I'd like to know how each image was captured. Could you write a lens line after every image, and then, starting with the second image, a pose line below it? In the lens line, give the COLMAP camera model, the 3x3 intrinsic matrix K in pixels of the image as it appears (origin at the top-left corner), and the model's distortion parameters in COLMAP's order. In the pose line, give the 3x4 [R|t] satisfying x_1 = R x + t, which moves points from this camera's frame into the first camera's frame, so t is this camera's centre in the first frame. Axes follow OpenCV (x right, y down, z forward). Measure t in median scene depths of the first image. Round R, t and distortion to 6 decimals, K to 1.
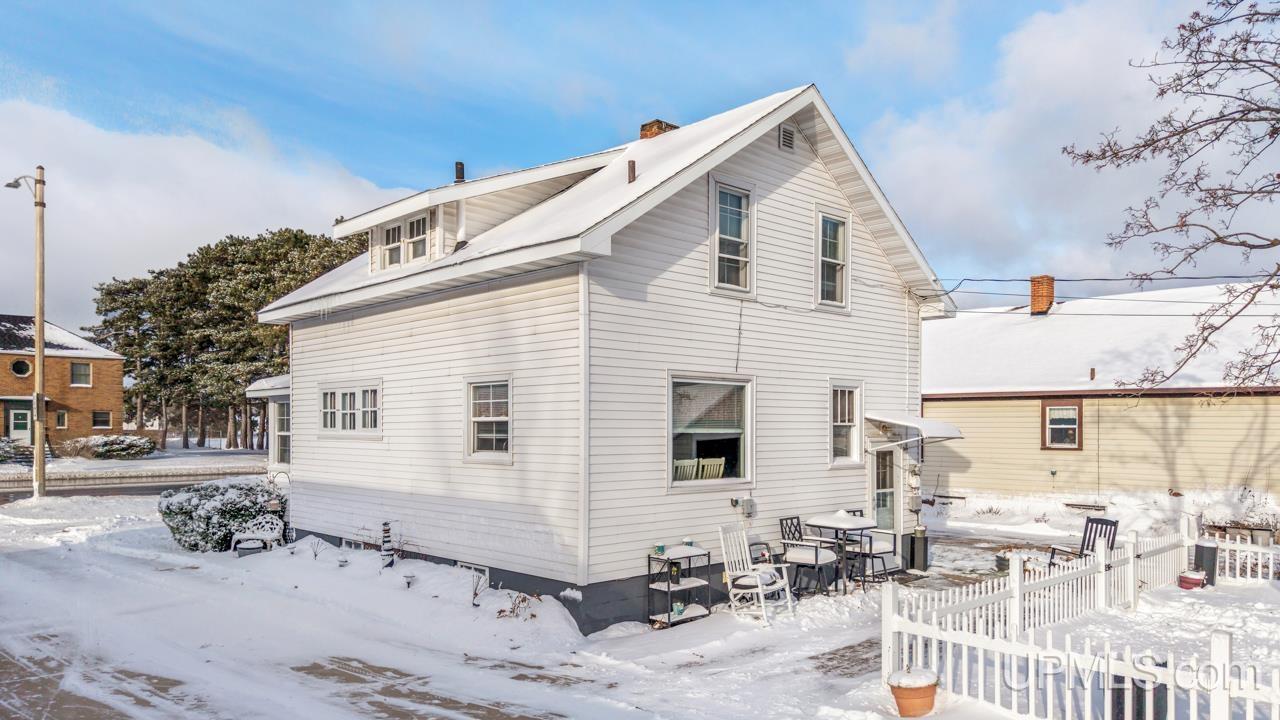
lens RADIAL K [[878.3, 0, 642.4], [0, 878.3, 361.8], [0, 0, 1]] dist [0.052953, -0.003637]
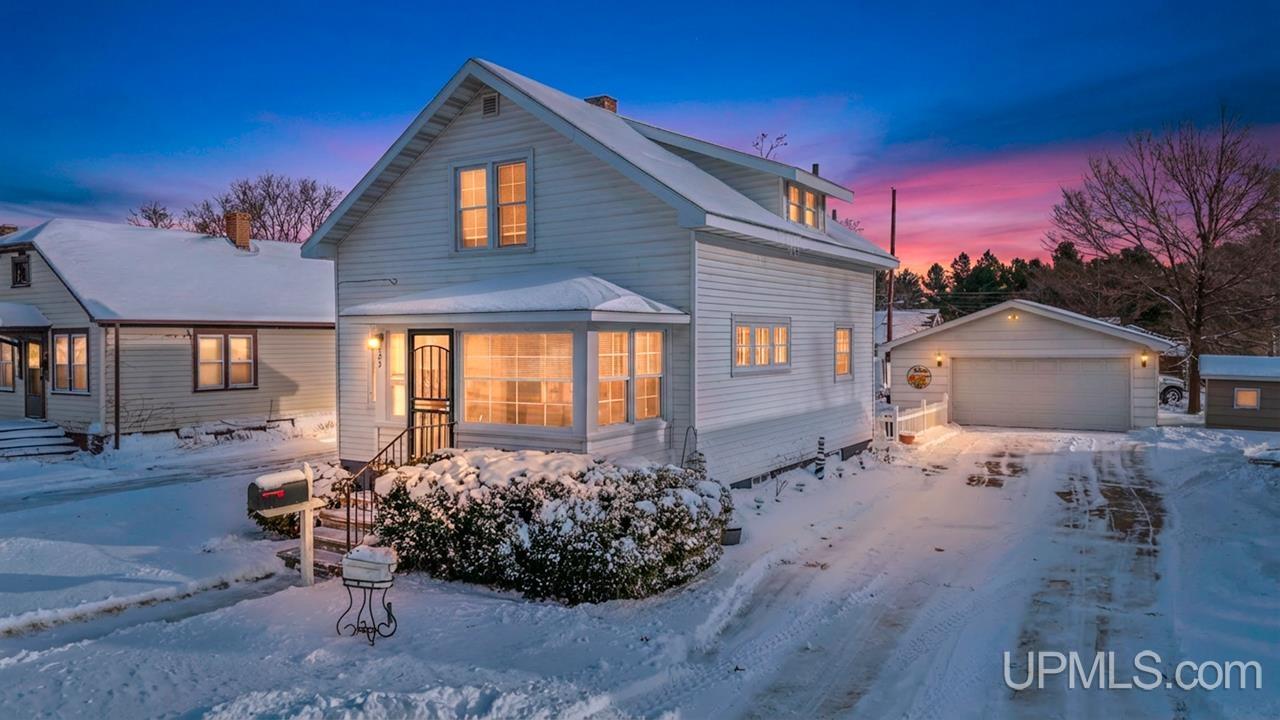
lens RADIAL K [[878.3, 0, 643.3], [0, 878.3, 361.9], [0, 0, 1]] dist [0.052953, -0.003637]
pose [[-0.257915, -0.024920, 0.965846, -0.844023], [-0.069404, 0.997563, 0.007205, 0.050887], [-0.963672, -0.065176, -0.259015, 0.937753]]
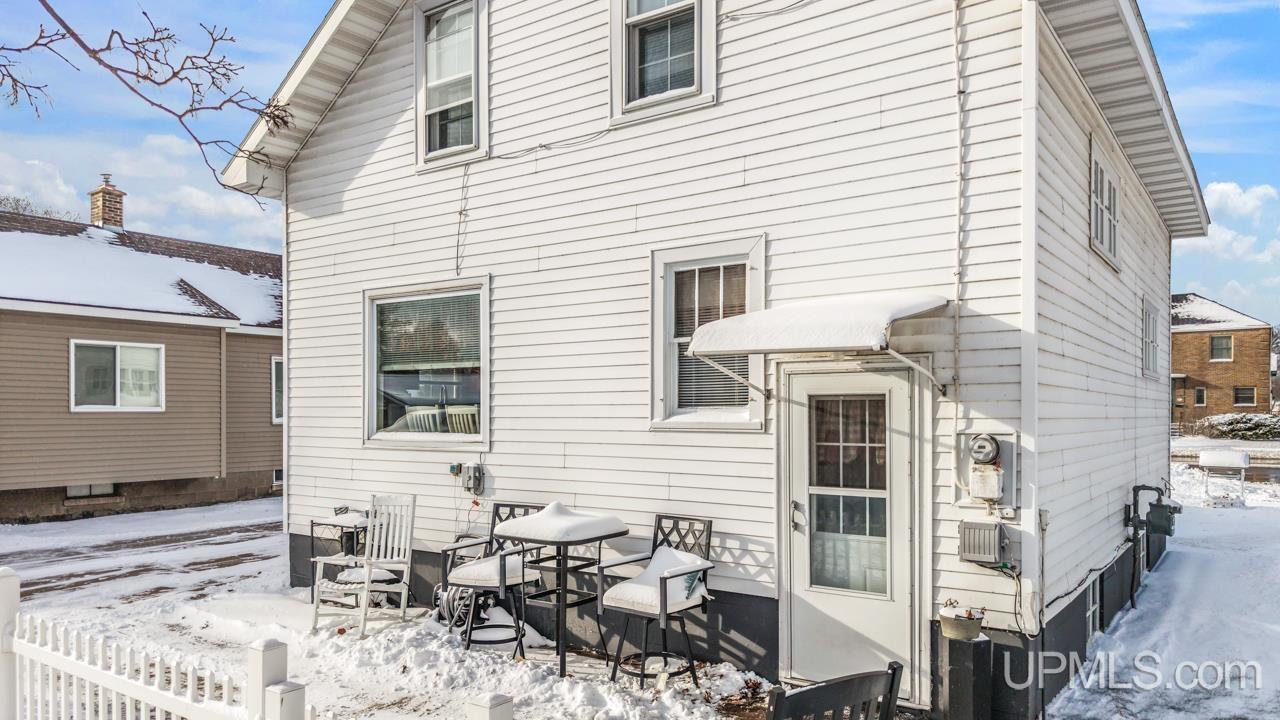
lens RADIAL K [[878.3, 0, 638.7], [0, 878.3, 367.0], [0, 0, 1]] dist [0.052953, -0.003637]
pose [[0.194229, -0.052384, -0.979557, 0.439947], [0.072720, 0.996594, -0.038876, 0.065419], [0.978257, -0.063683, 0.197377, 0.558539]]
